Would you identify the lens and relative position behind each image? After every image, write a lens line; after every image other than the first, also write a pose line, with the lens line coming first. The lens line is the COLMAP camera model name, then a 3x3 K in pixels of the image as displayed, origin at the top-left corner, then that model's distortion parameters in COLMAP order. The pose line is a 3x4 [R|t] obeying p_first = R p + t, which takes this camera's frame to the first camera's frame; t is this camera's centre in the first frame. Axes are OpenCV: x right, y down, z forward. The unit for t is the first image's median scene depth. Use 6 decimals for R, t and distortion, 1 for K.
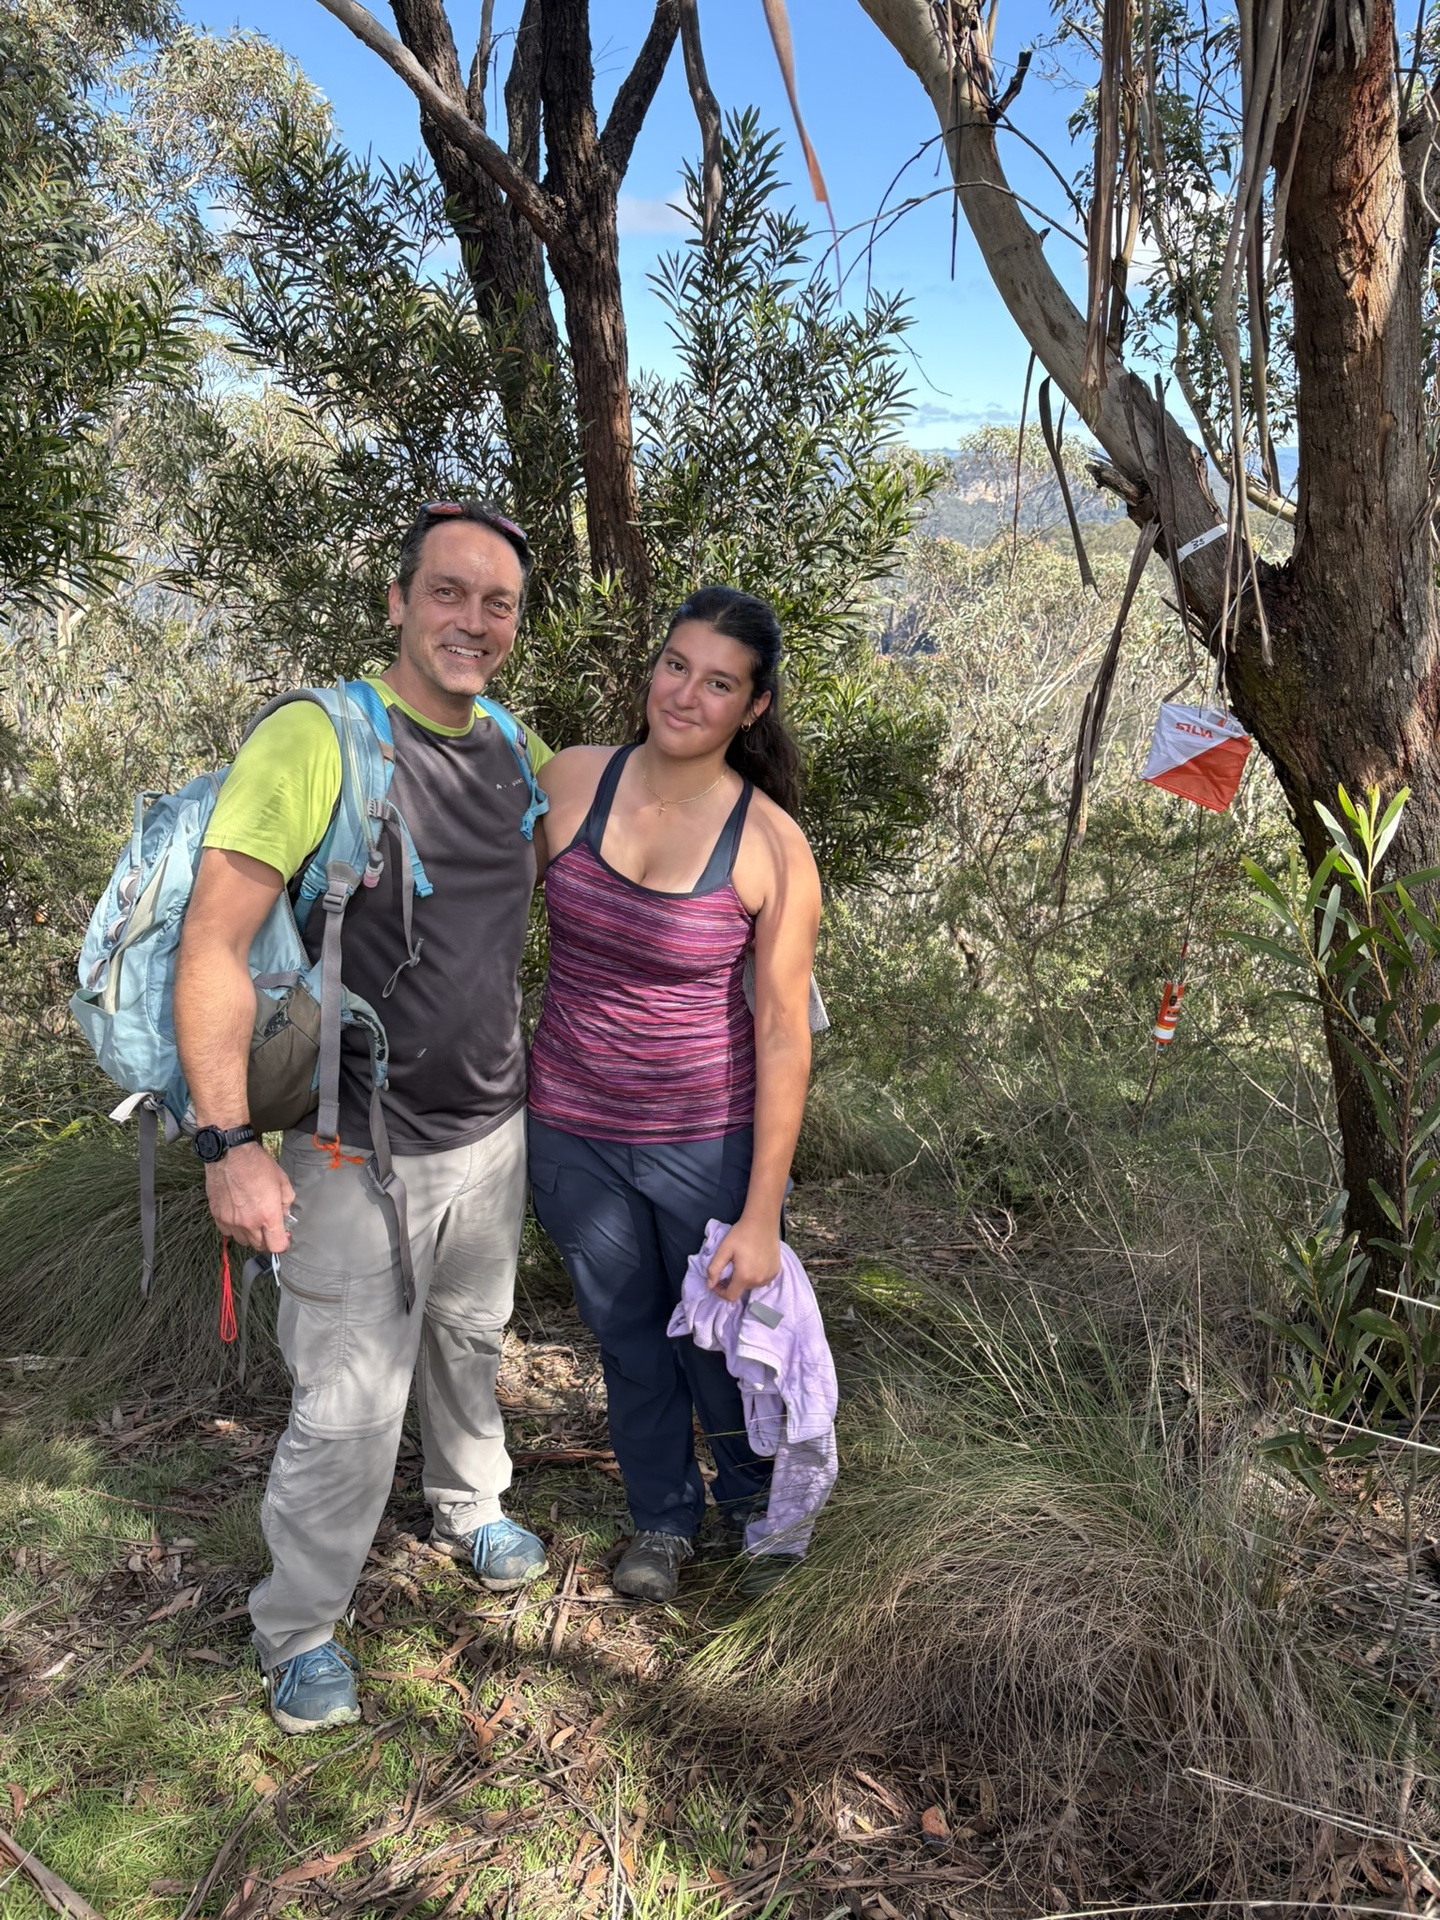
lens RADIAL K [[1456.5, 0, 724.5], [0, 1456.5, 965.7], [0, 0, 1]] dist [0.030676, -0.012967]
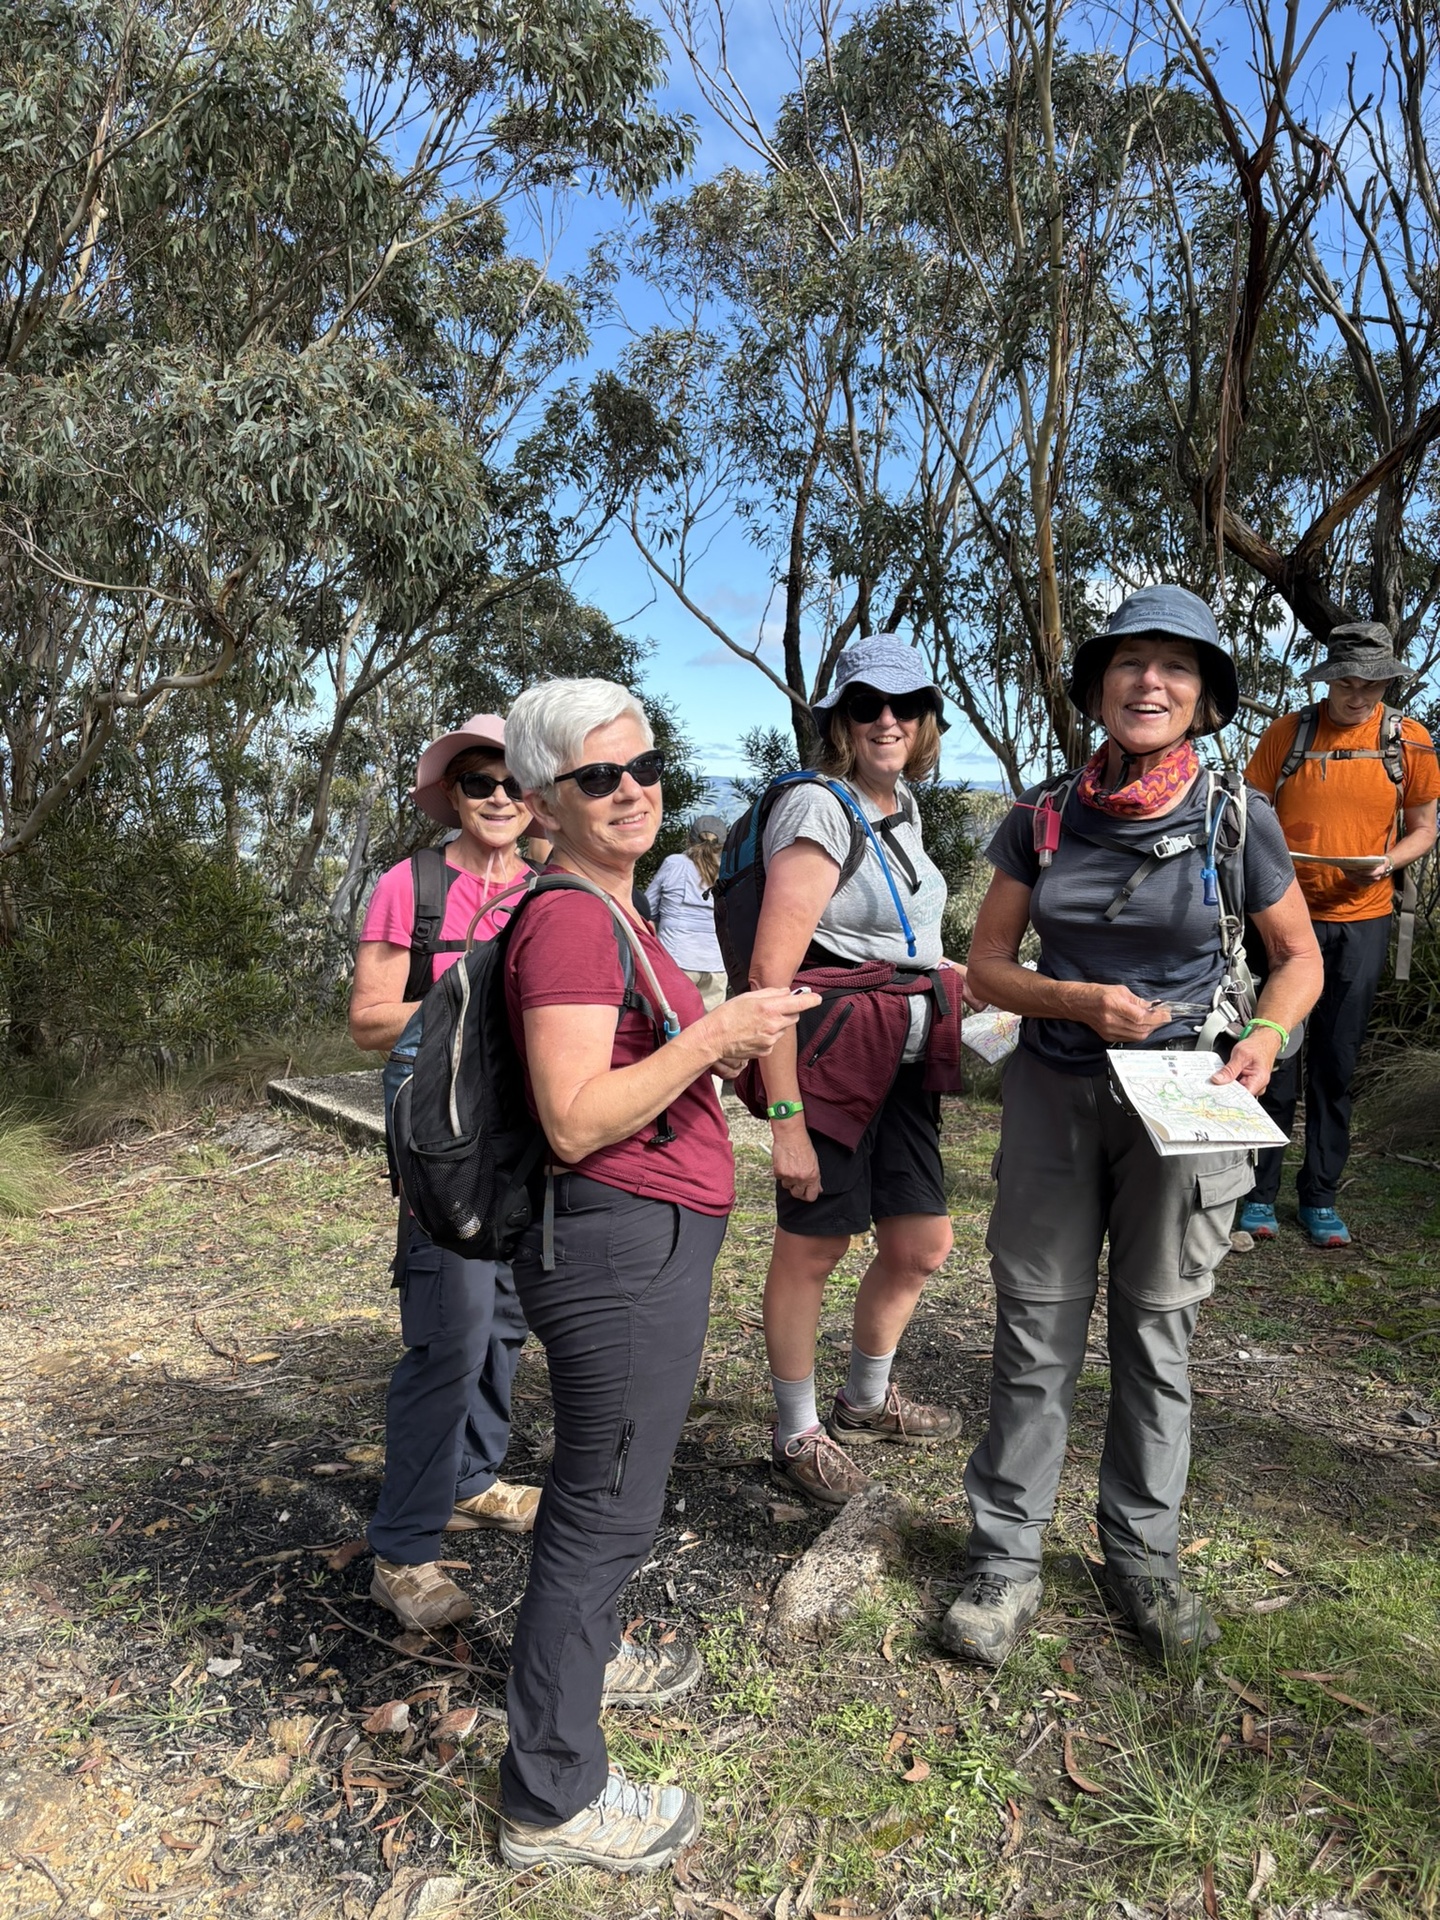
lens RADIAL K [[1456.5, 0, 717.8], [0, 1456.5, 966.9], [0, 0, 1]] dist [0.030676, -0.012967]
pose [[0.999091, 0.017040, 0.039064, -0.473828], [-0.008552, 0.978104, -0.207943, 0.488060], [-0.041752, 0.207420, 0.977361, -1.672595]]
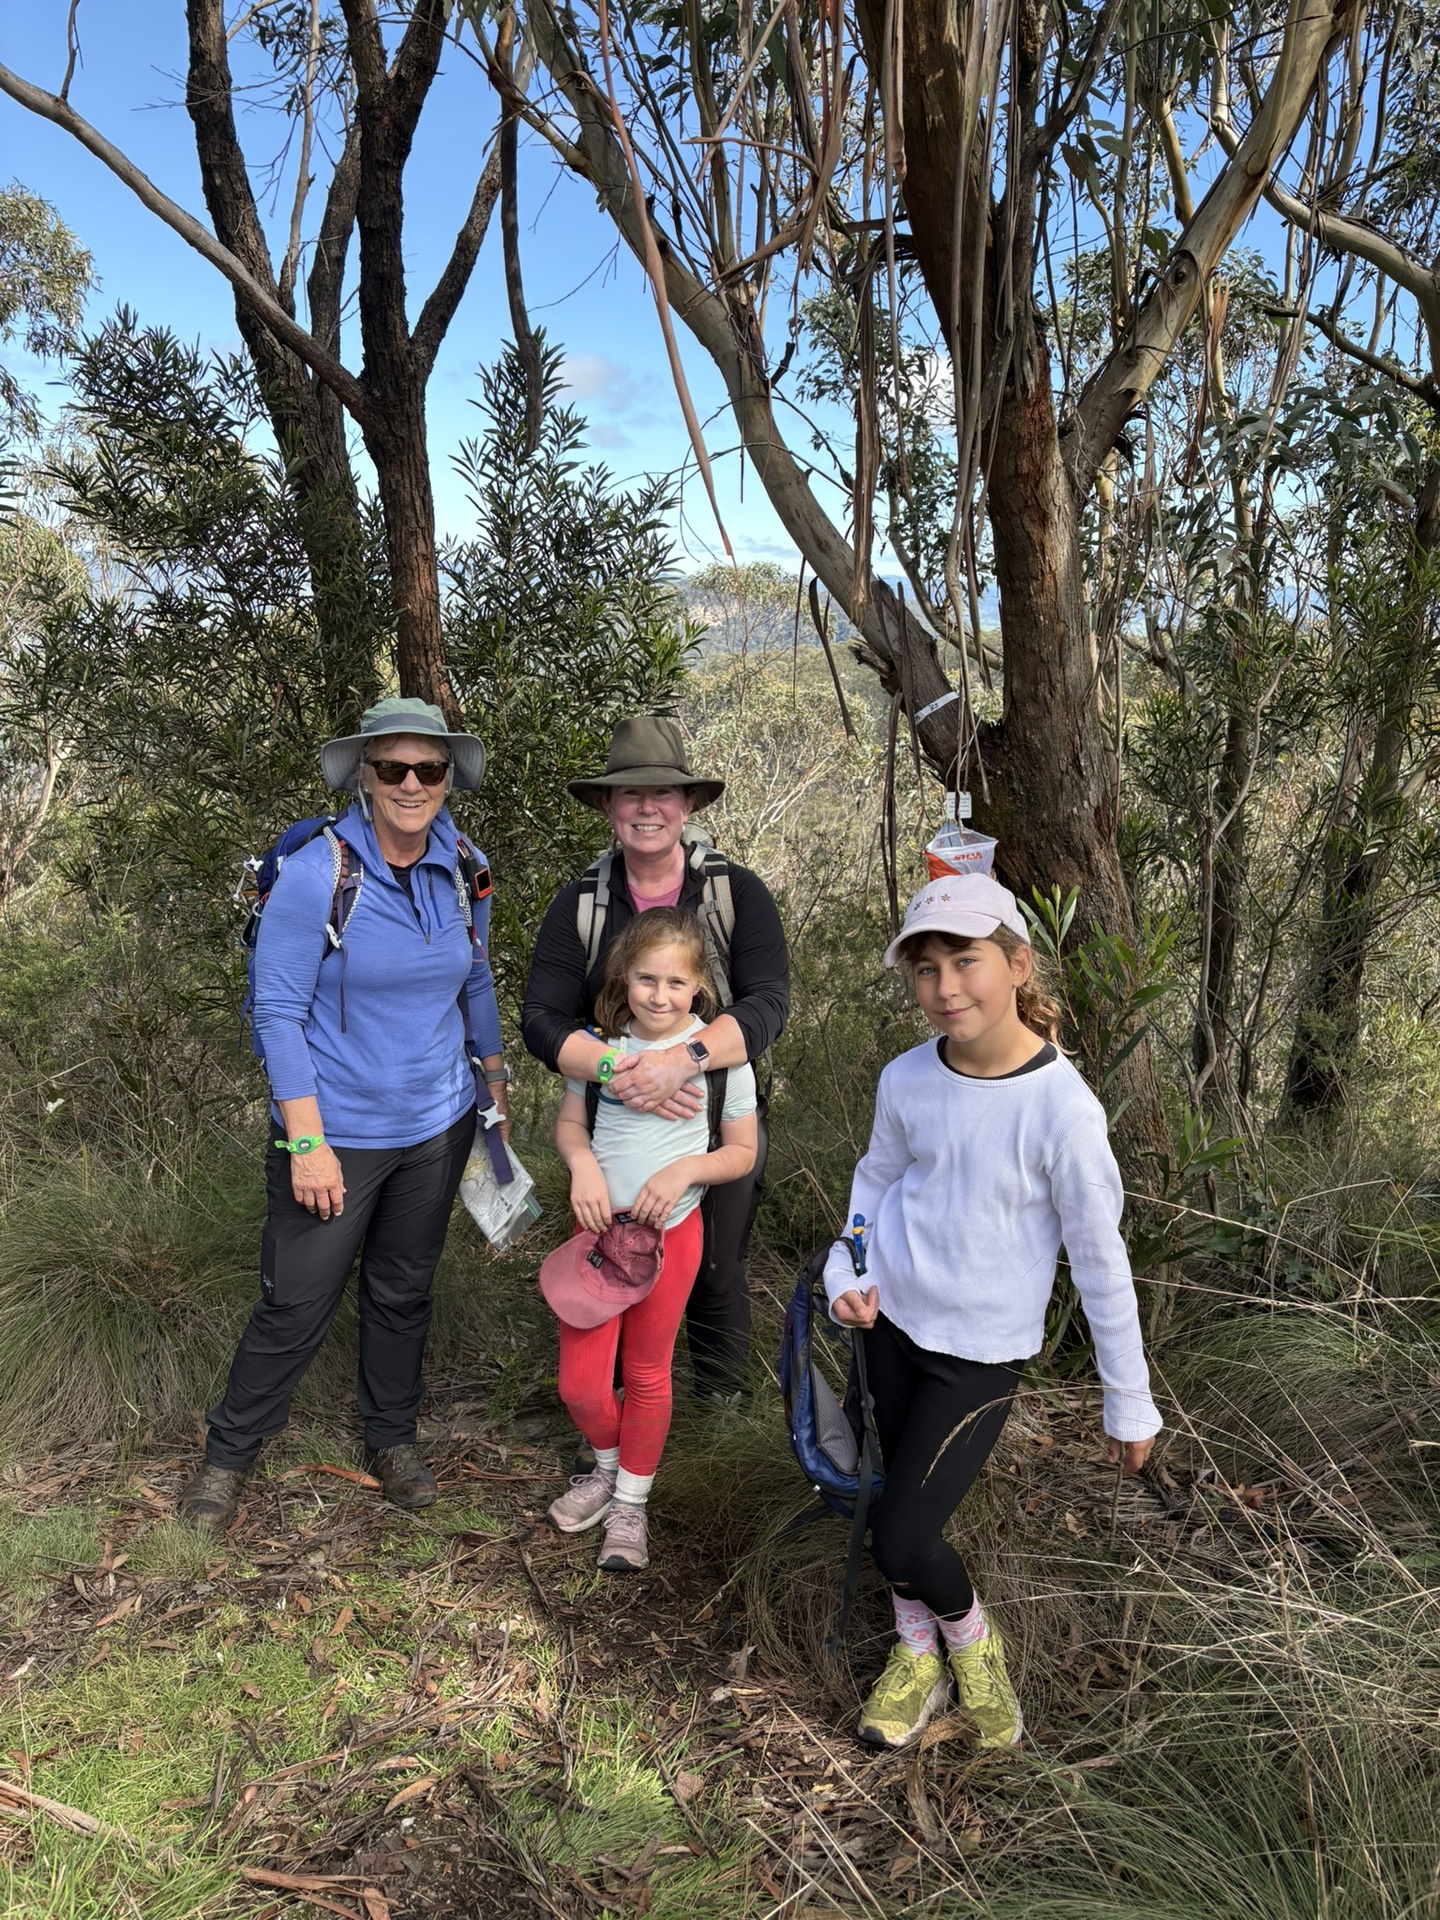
lens RADIAL K [[1456.5, 0, 715.4], [0, 1456.5, 970.1], [0, 0, 1]] dist [0.030676, -0.012967]
pose [[0.984371, -0.023901, 0.174477, -0.057874], [0.036607, 0.996877, -0.069971, 0.019011], [-0.172259, 0.075265, 0.982172, -0.132638]]
